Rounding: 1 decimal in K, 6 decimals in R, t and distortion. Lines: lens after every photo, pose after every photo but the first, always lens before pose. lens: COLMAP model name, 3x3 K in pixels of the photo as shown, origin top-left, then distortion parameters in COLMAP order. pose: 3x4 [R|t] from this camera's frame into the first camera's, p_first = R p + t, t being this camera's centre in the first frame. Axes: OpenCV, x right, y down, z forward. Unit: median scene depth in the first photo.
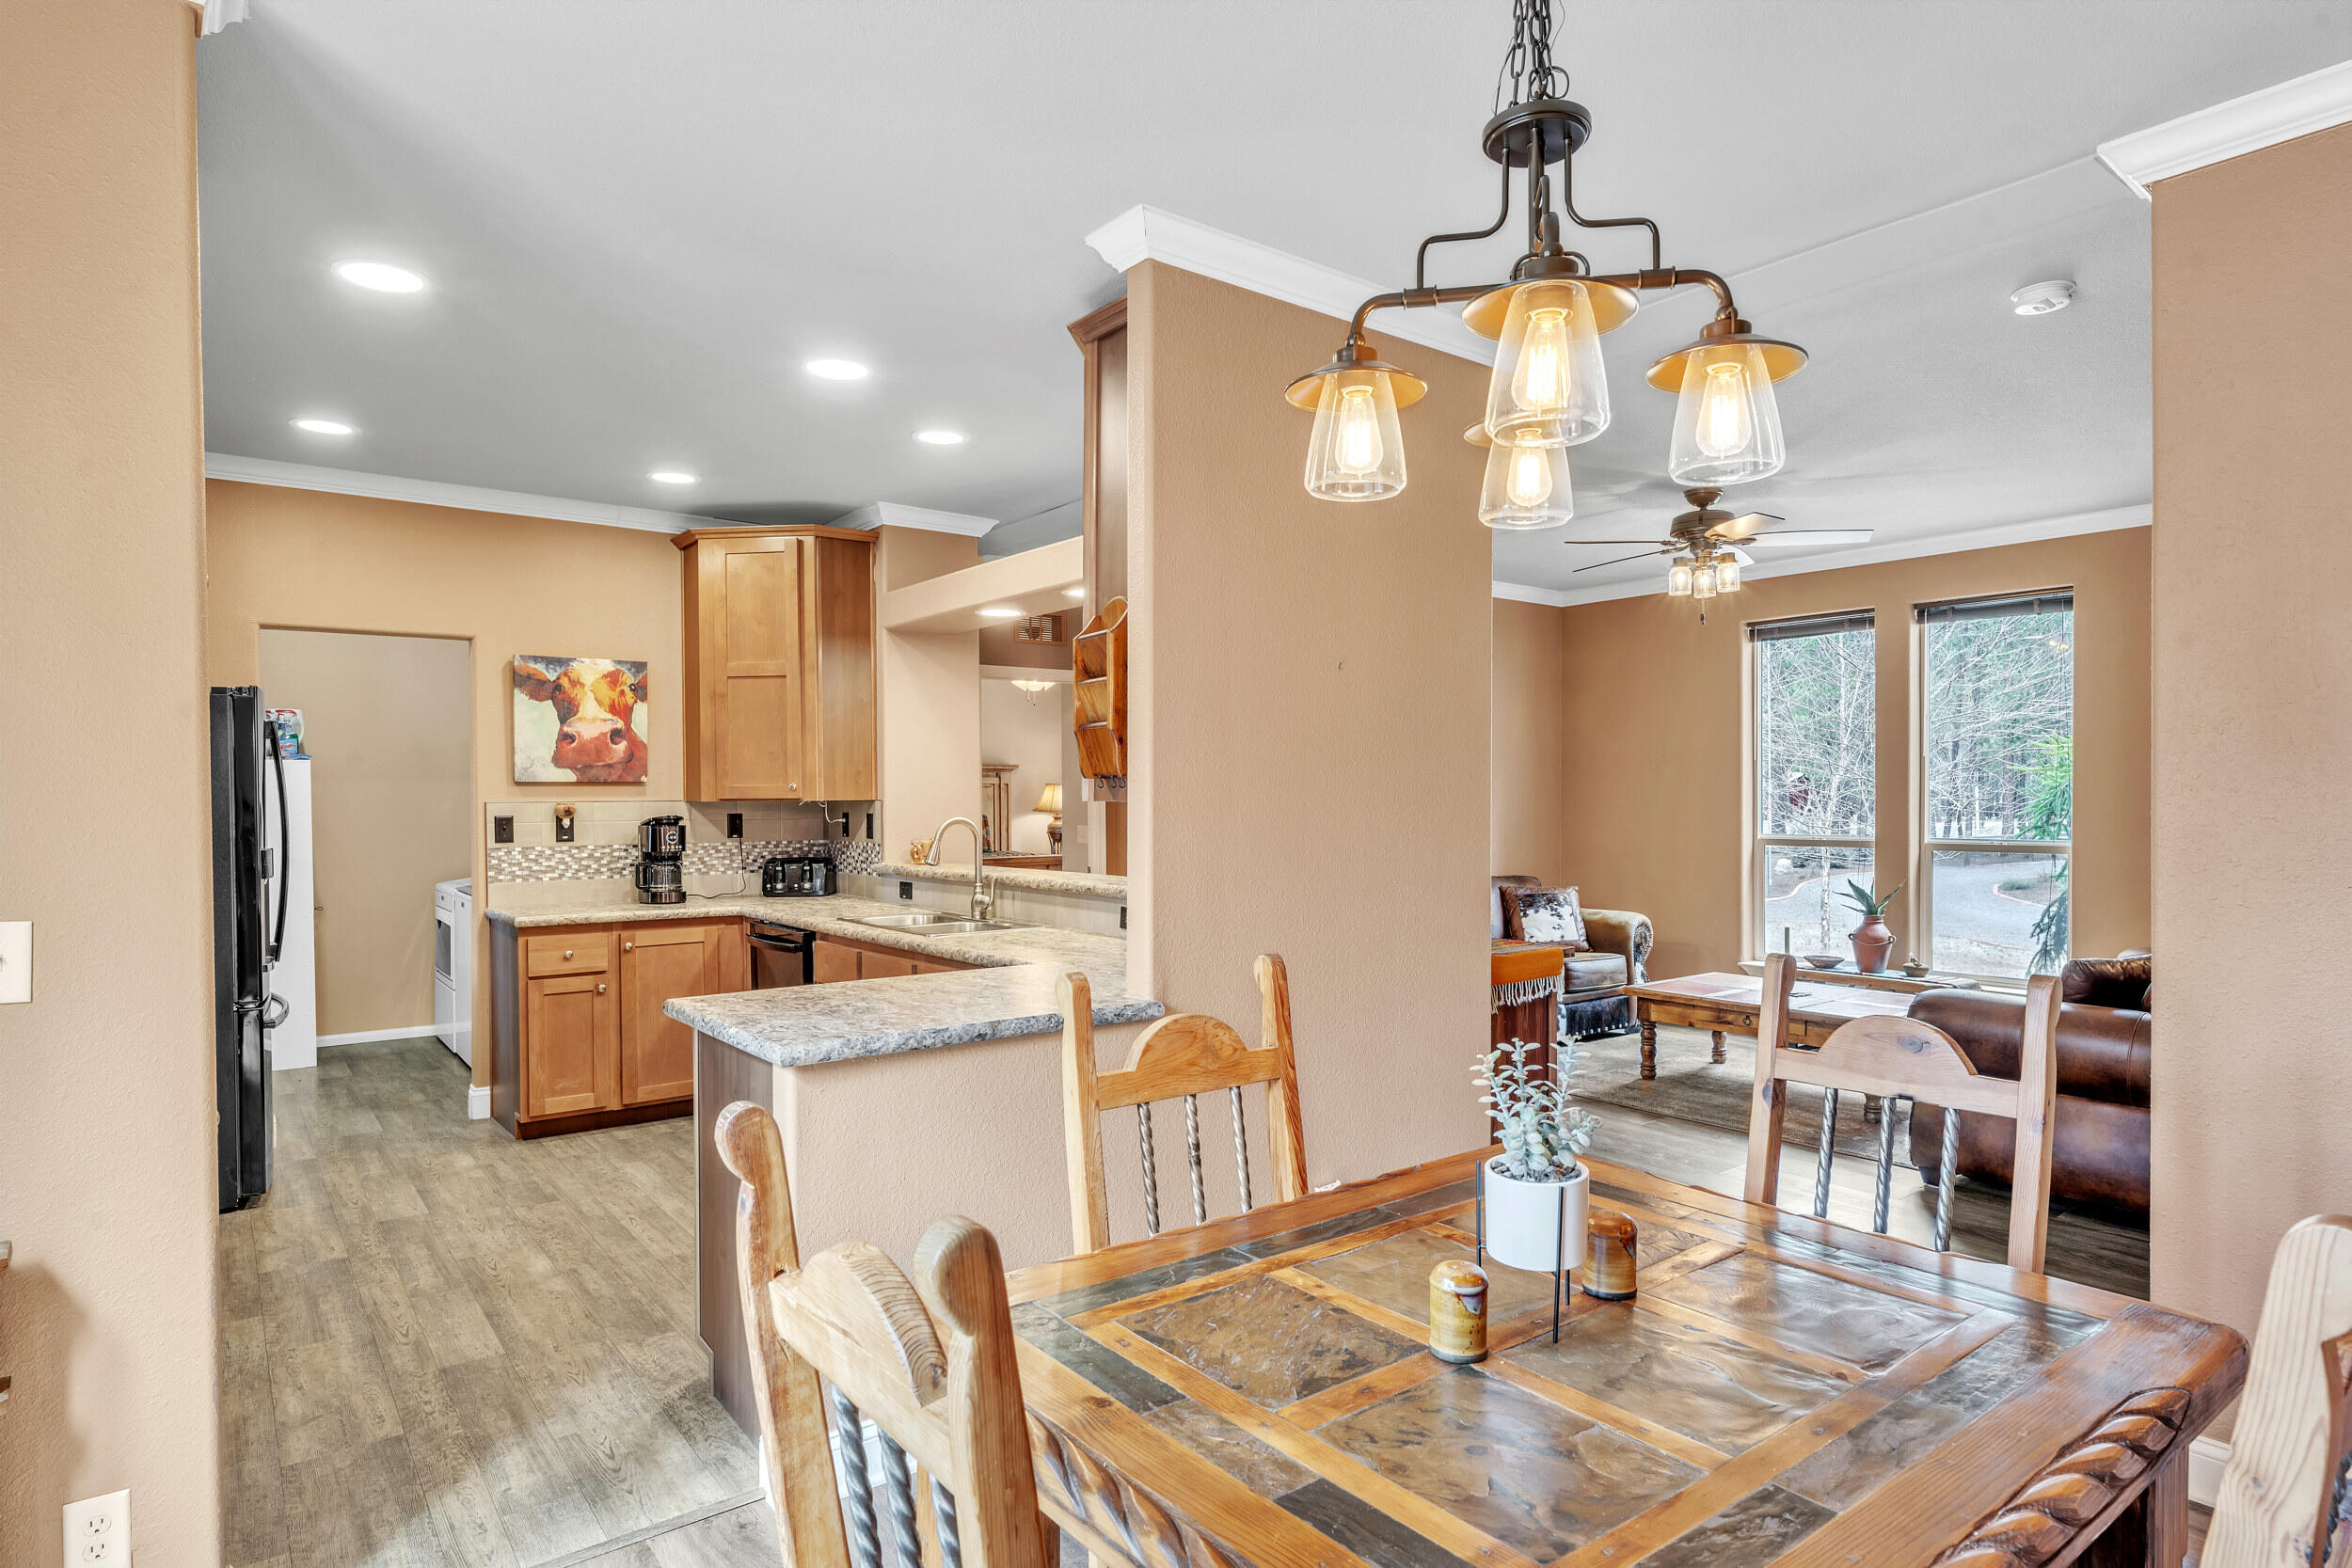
lens RADIAL K [[1286.5, 0, 1185.6], [0, 1286.5, 821.2], [0, 0, 1]] dist [-0.000387, -0.000295]
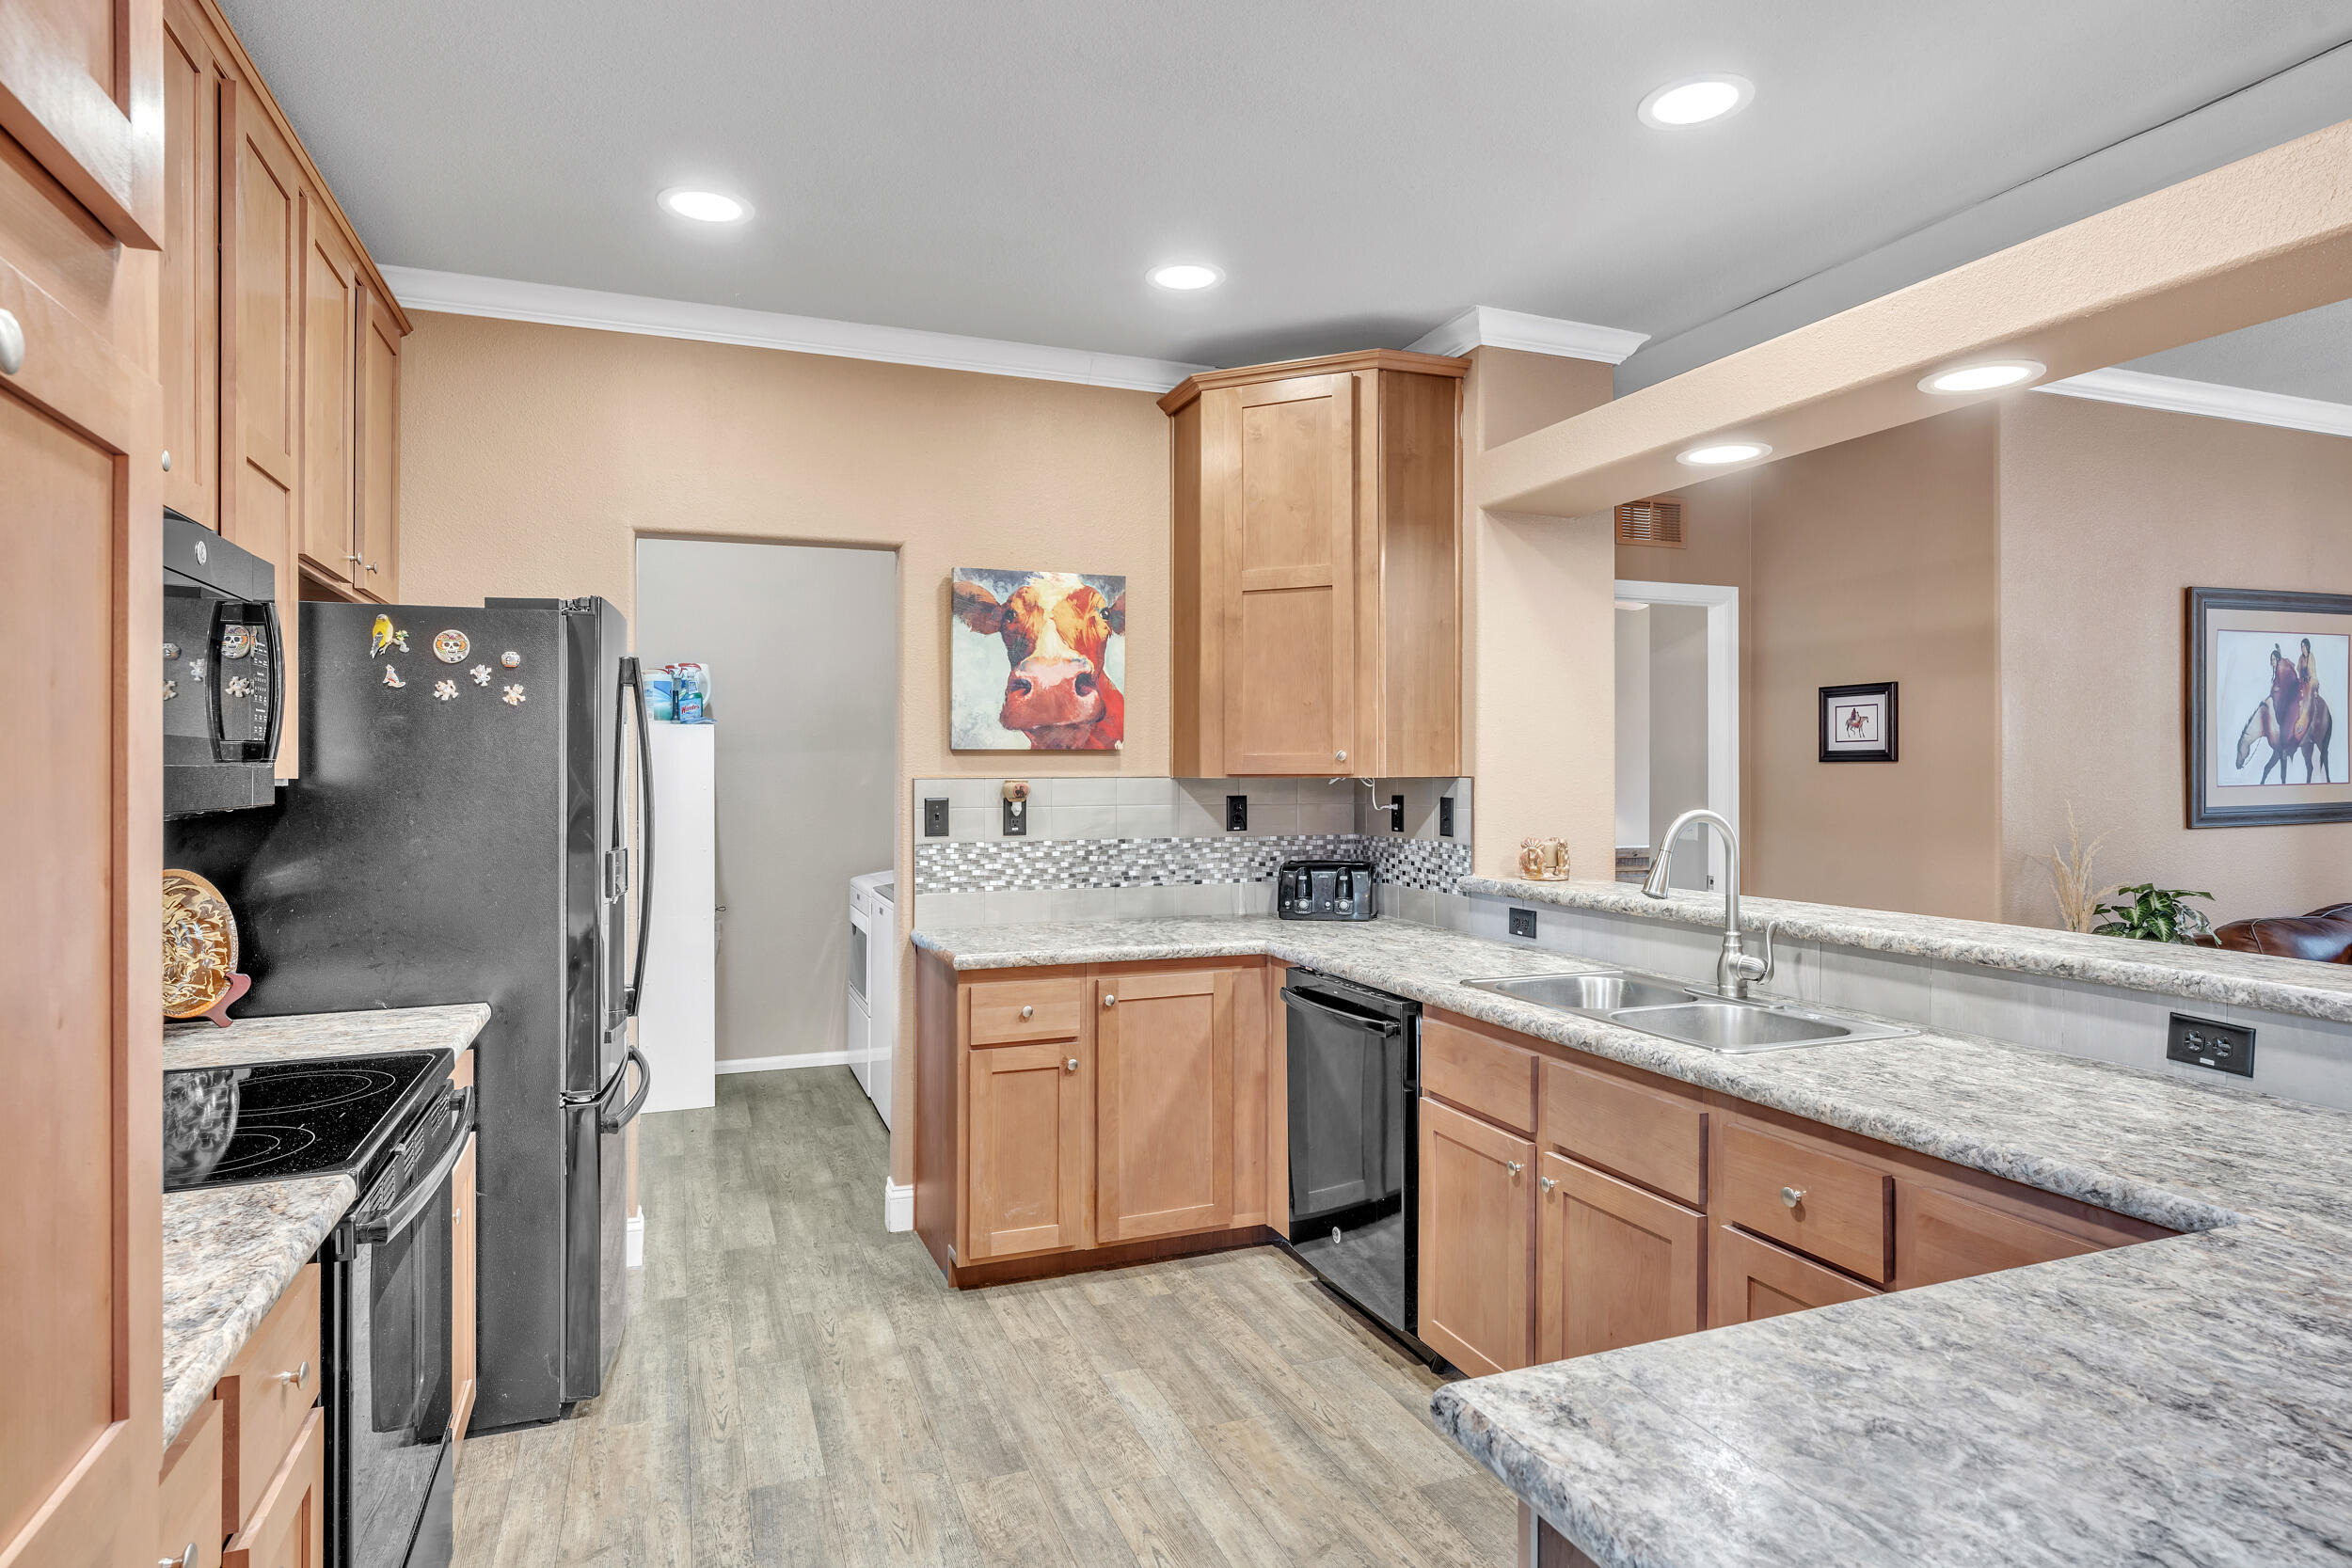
lens RADIAL K [[1248.5, 0, 1167.8], [0, 1248.5, 750.8], [0, 0, 1]] dist [0.000355, -0.000066]
pose [[0.959884, -0.002850, -0.280382, -0.212568], [-0.006985, 0.999395, -0.034070, -0.007381], [0.280310, 0.034662, 0.959284, 0.371874]]
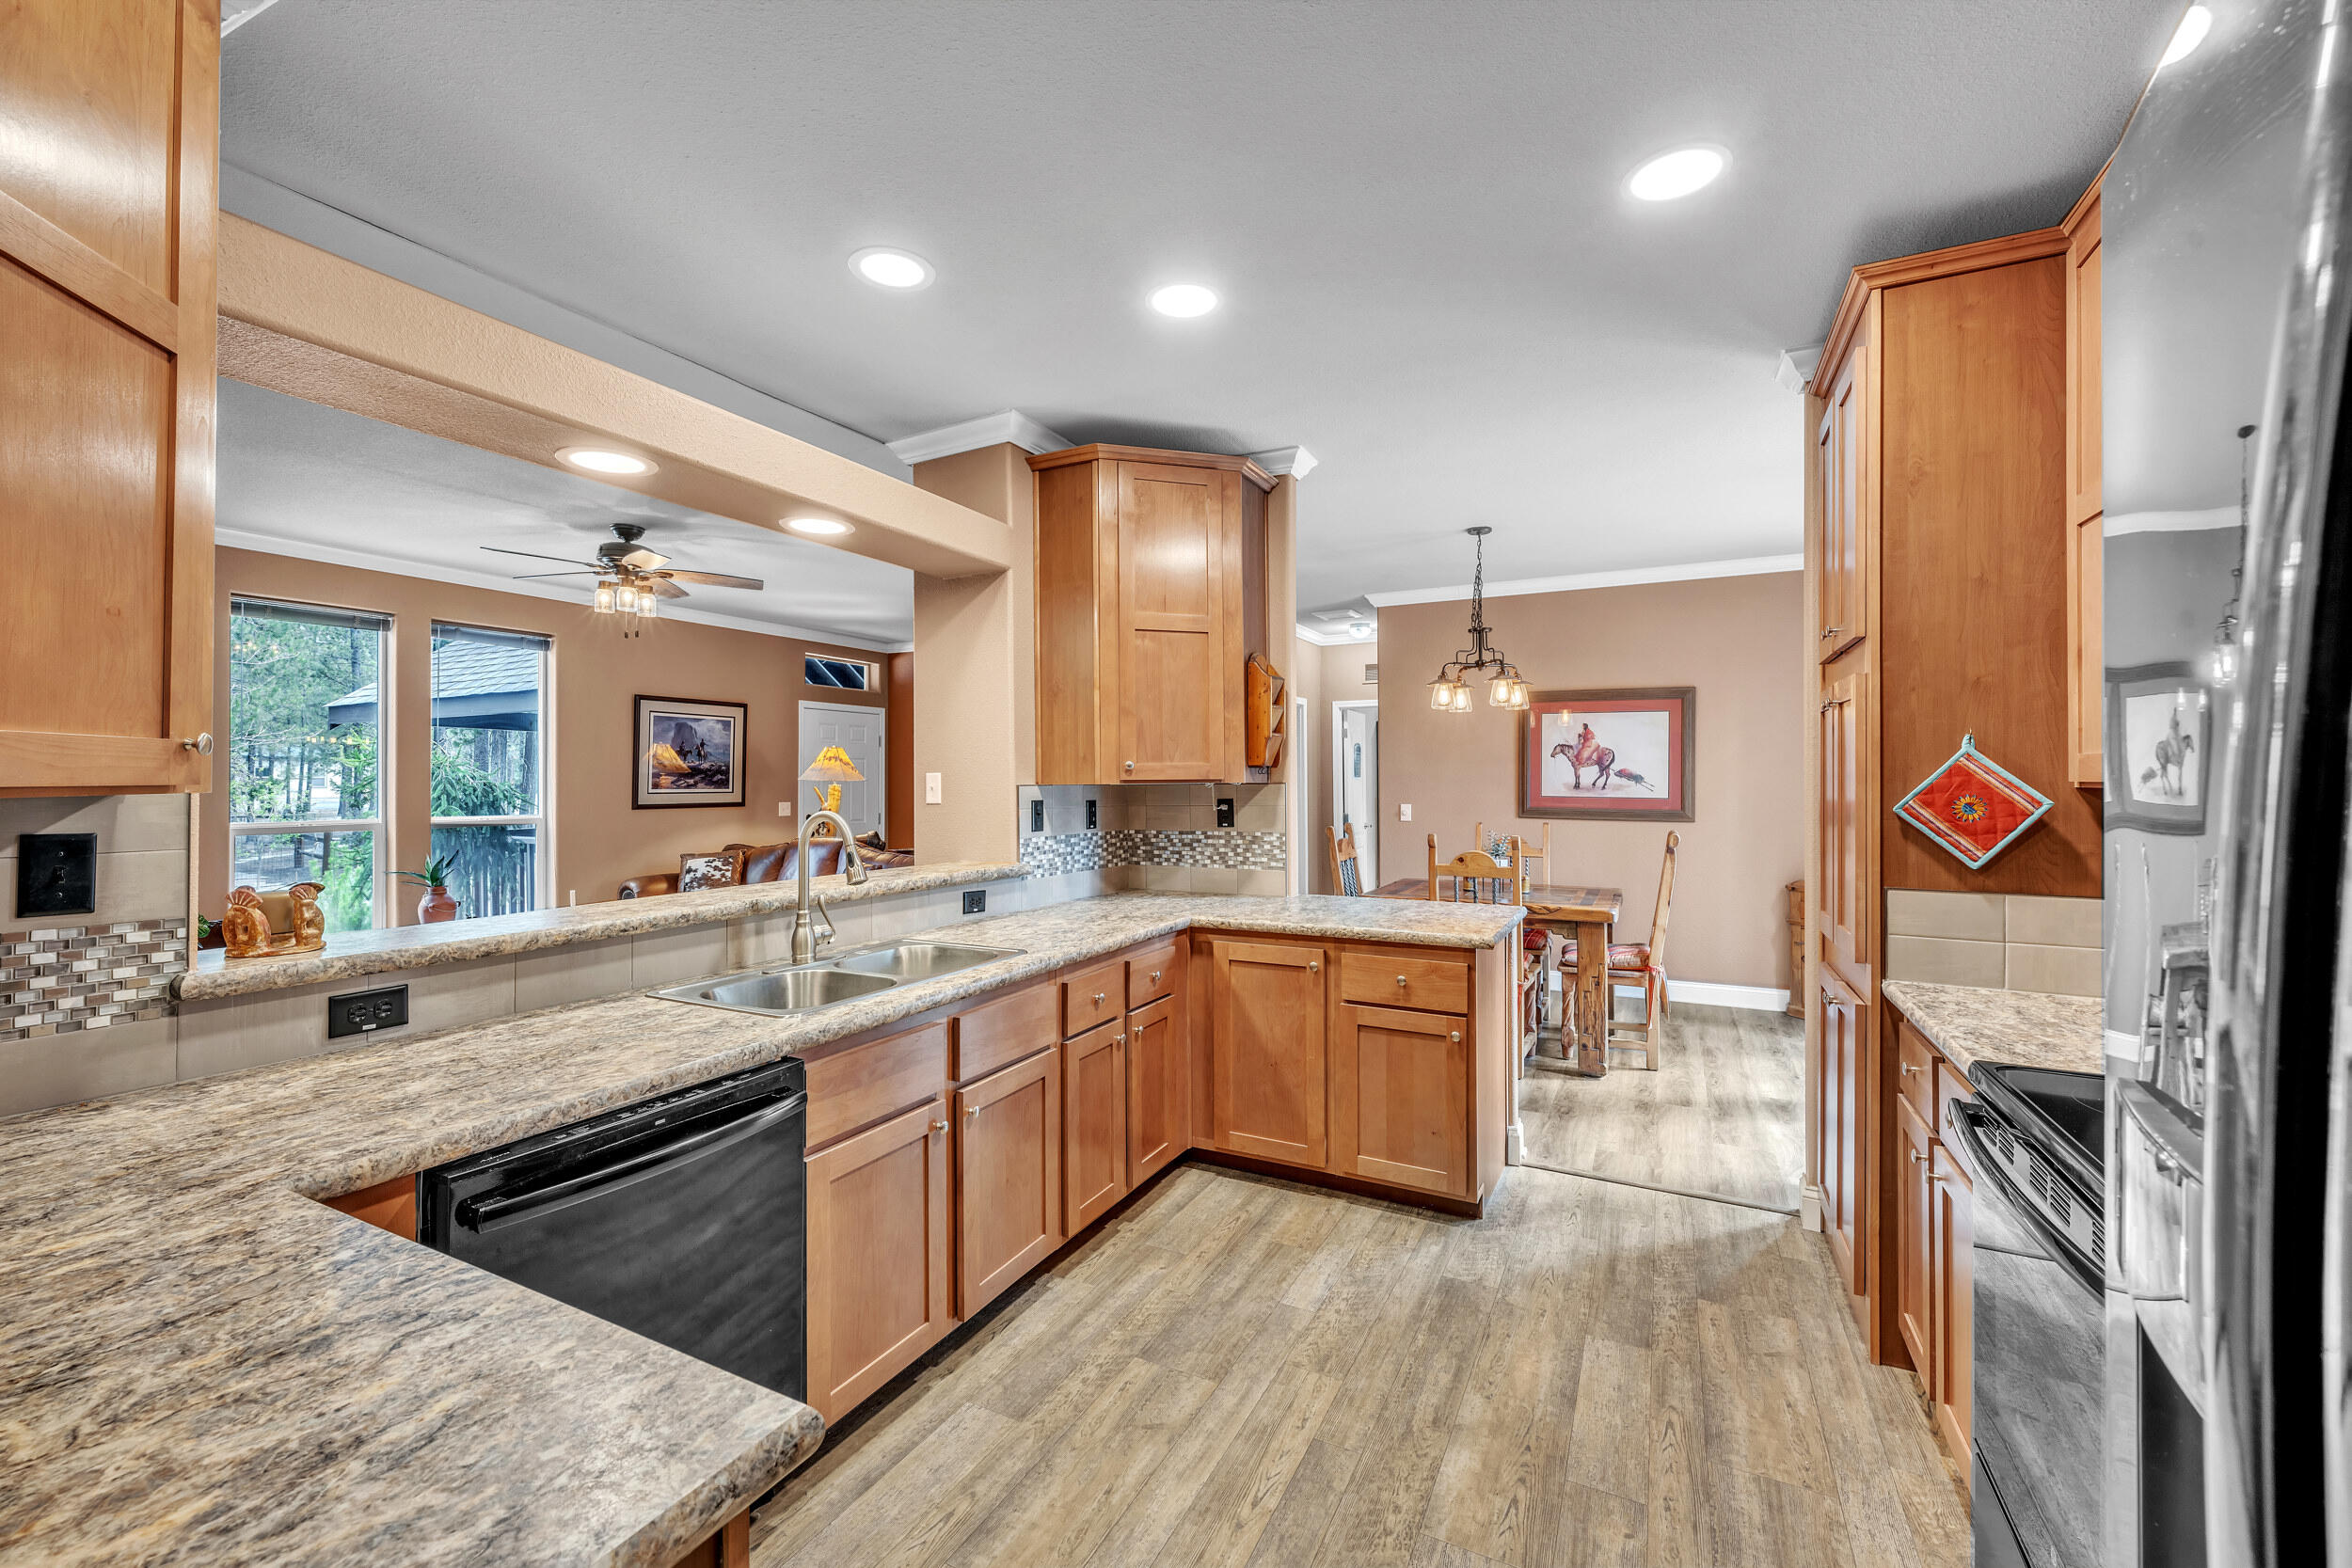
lens RADIAL K [[945.7, 0, 1176.7], [0, 945.7, 771.7], [0, 0, 1]] dist [-0.000458, 0.000345]
pose [[-0.424339, 0.011378, 0.905432, -0.575019], [0.020993, 0.999776, -0.002724, -0.015327], [-0.905260, 0.017852, -0.424483, 0.860188]]
